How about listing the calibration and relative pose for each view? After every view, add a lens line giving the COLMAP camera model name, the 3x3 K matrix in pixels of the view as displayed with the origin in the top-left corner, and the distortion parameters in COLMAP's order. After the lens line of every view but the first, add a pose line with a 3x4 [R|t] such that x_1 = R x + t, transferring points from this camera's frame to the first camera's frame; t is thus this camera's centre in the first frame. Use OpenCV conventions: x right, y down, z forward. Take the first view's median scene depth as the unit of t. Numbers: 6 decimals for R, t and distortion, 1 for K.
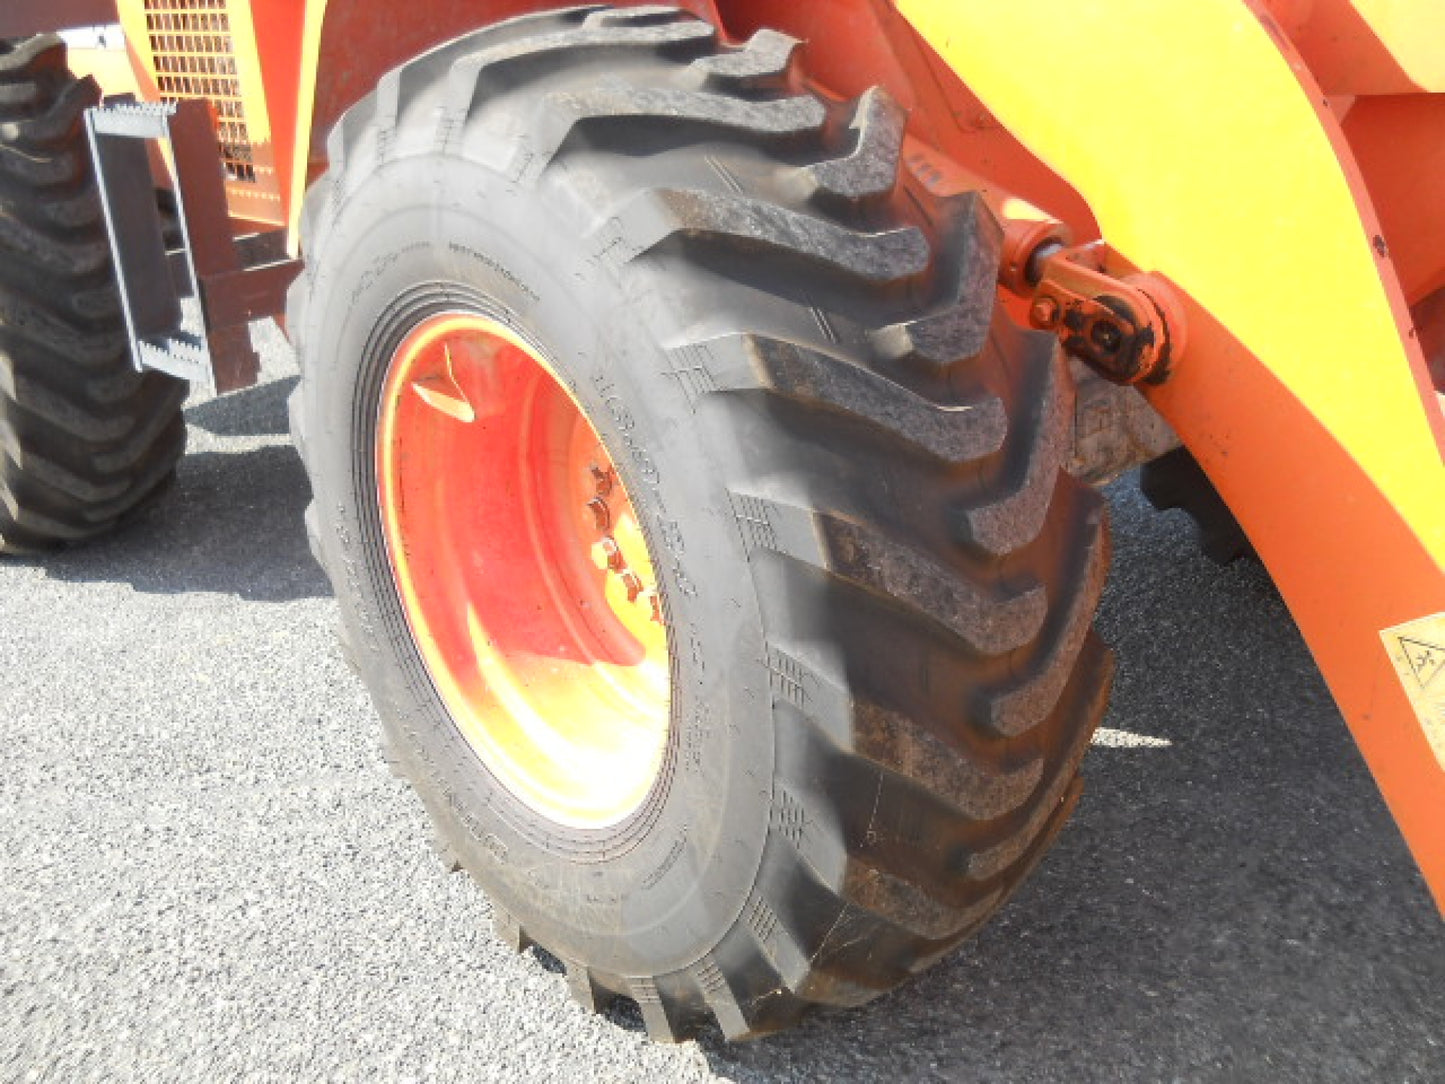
lens RADIAL K [[1696.1, 0, 722.5], [0, 1696.1, 497.3], [0, 0, 1]] dist [-0.010142, -0.113351]
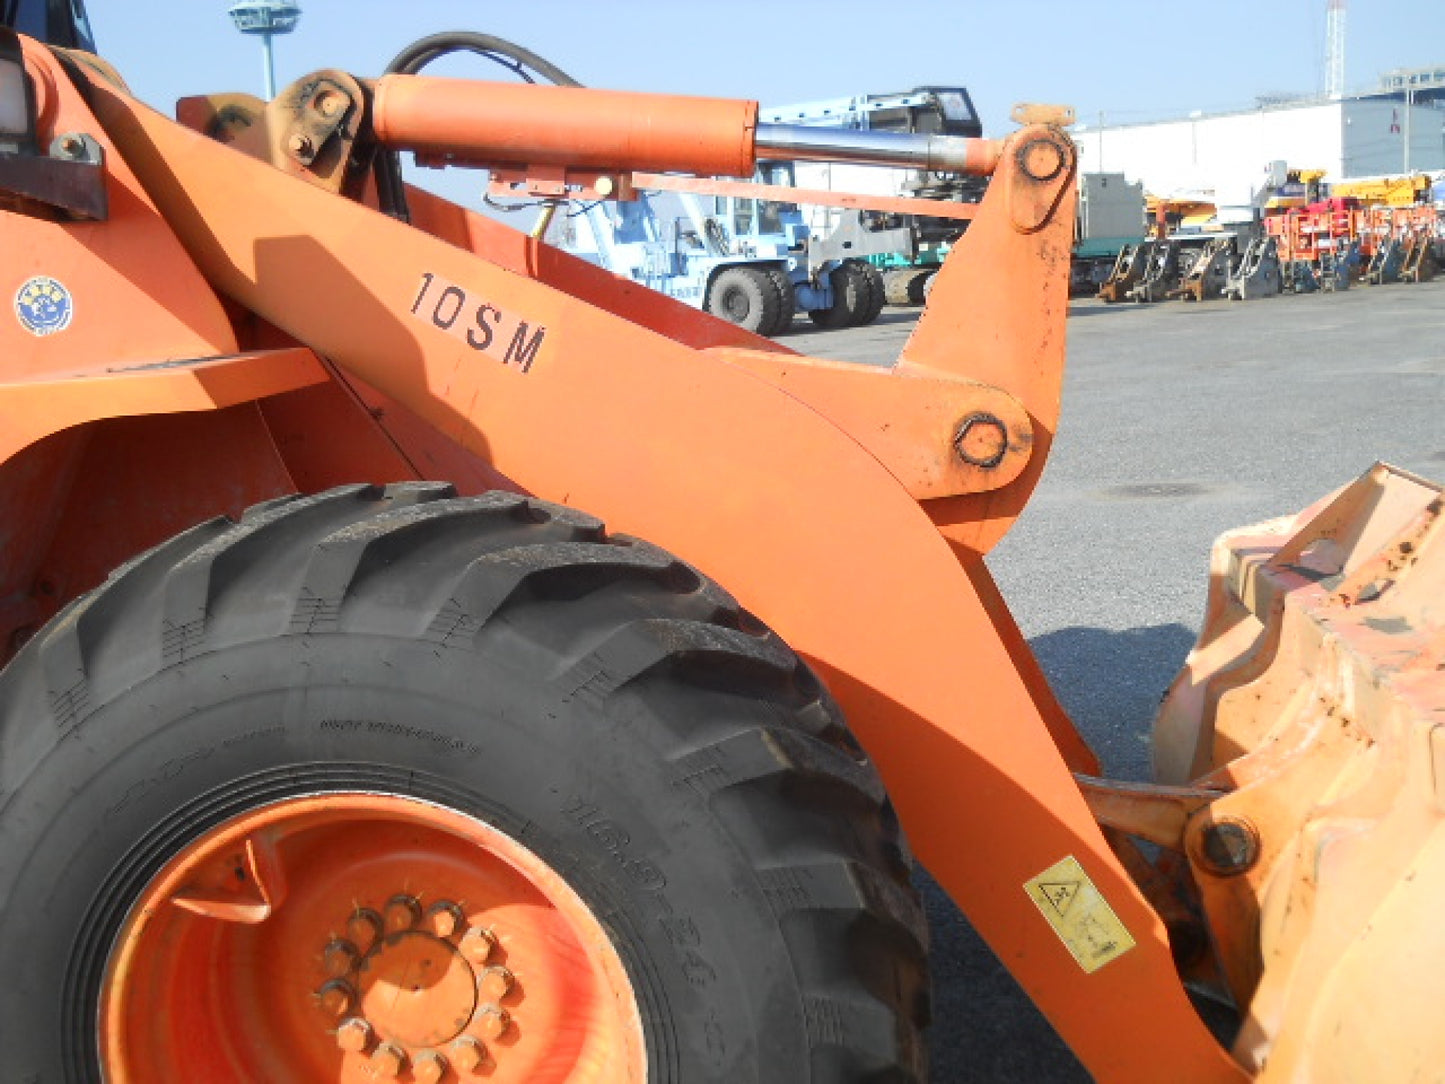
lens RADIAL K [[1696.1, 0, 722.5], [0, 1696.1, 497.3], [0, 0, 1]] dist [-0.010142, -0.113351]
pose [[0.703012, -0.067869, 0.707932, -0.753429], [0.263322, 0.949528, -0.170461, -0.049714], [-0.660633, 0.306251, 0.685401, 0.145598]]
